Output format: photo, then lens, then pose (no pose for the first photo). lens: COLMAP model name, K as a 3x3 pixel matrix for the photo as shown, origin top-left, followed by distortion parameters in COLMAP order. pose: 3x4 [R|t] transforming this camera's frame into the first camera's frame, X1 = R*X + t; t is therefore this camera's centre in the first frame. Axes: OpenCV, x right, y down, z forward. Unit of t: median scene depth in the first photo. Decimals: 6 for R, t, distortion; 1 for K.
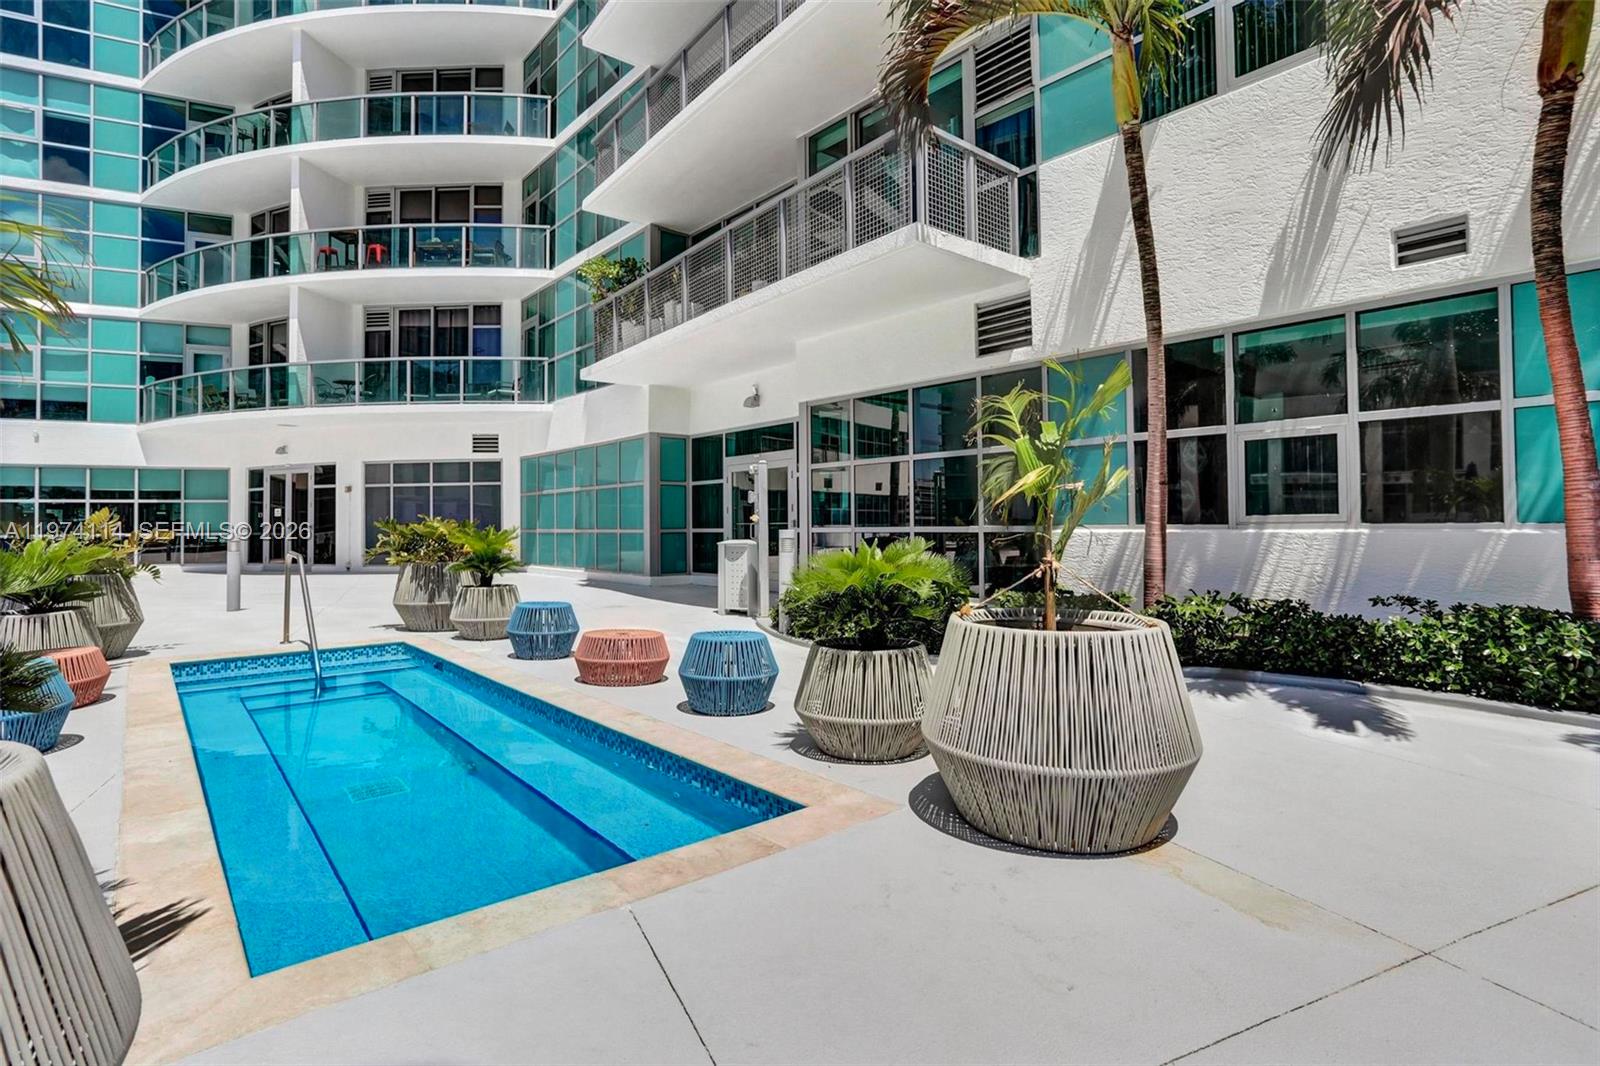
lens RADIAL K [[793.0, 0, 797.7], [0, 793.0, 507.1], [0, 0, 1]] dist [-0.035703, 0.000716]
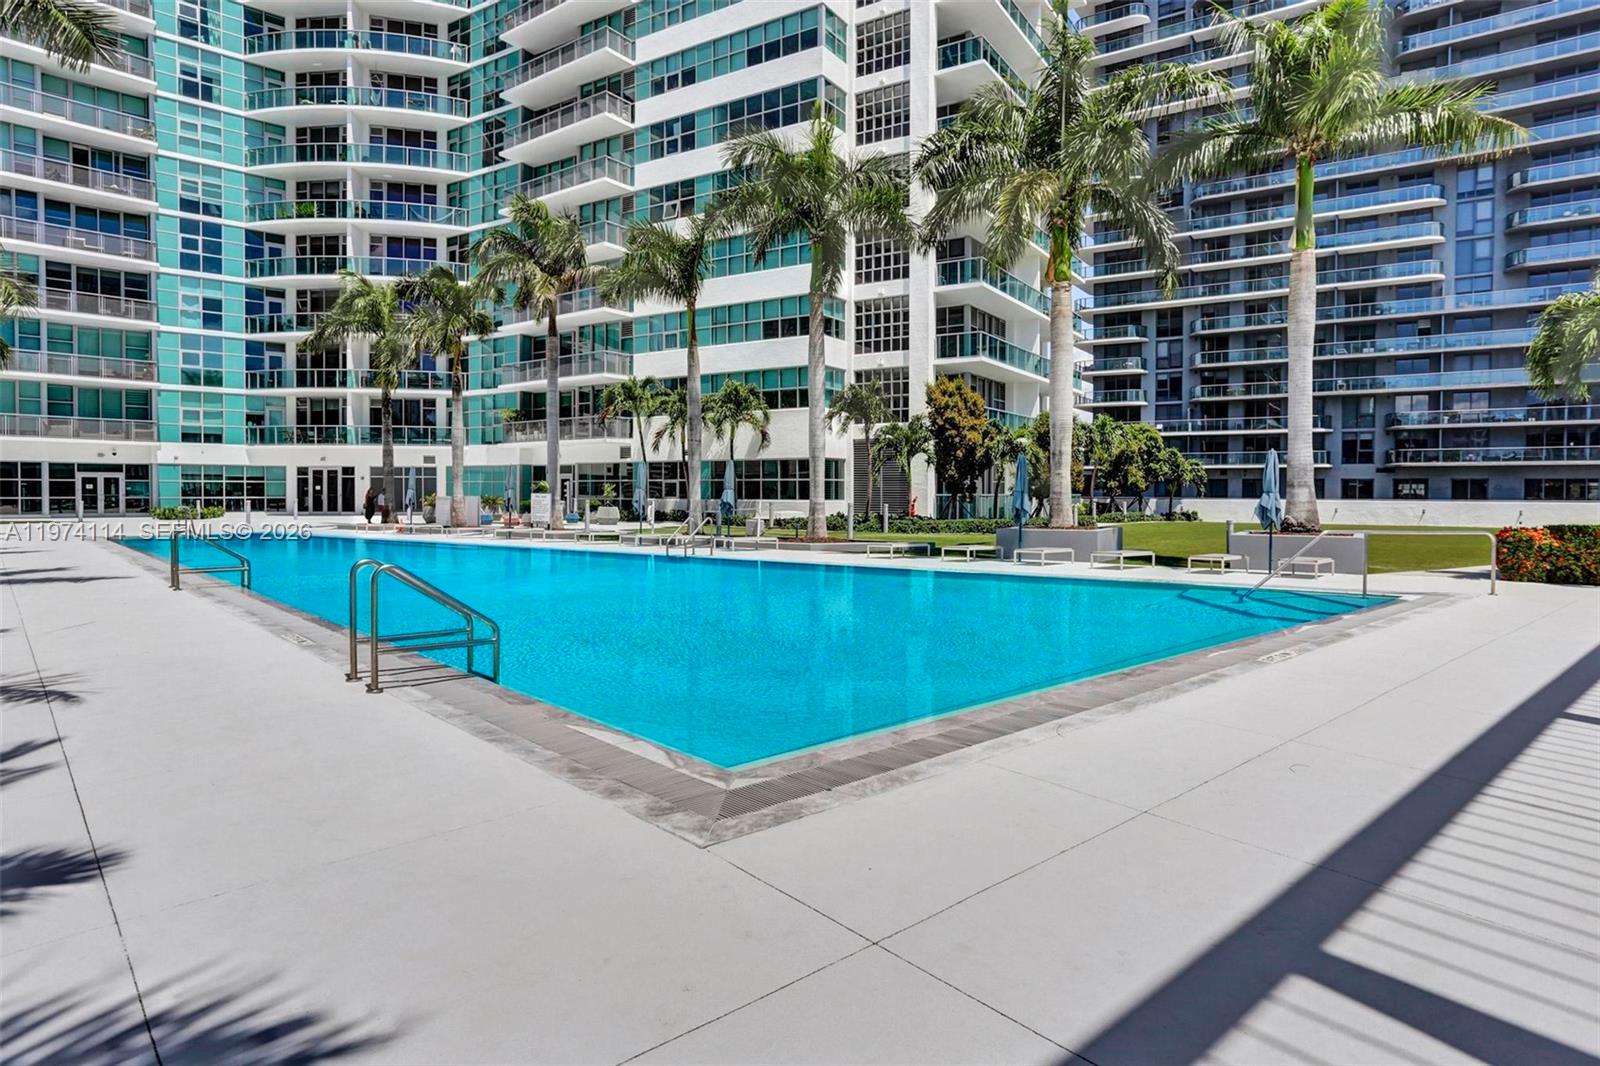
lens RADIAL K [[912.7, 0, 798.5], [0, 912.7, 502.4], [0, 0, 1]] dist [-0.003804, -0.000181]
pose [[0.957352, 0.011187, 0.288708, -0.131214], [-0.016792, 0.999715, 0.016942, -0.018596], [-0.288436, -0.021068, 0.957267, -1.873440]]
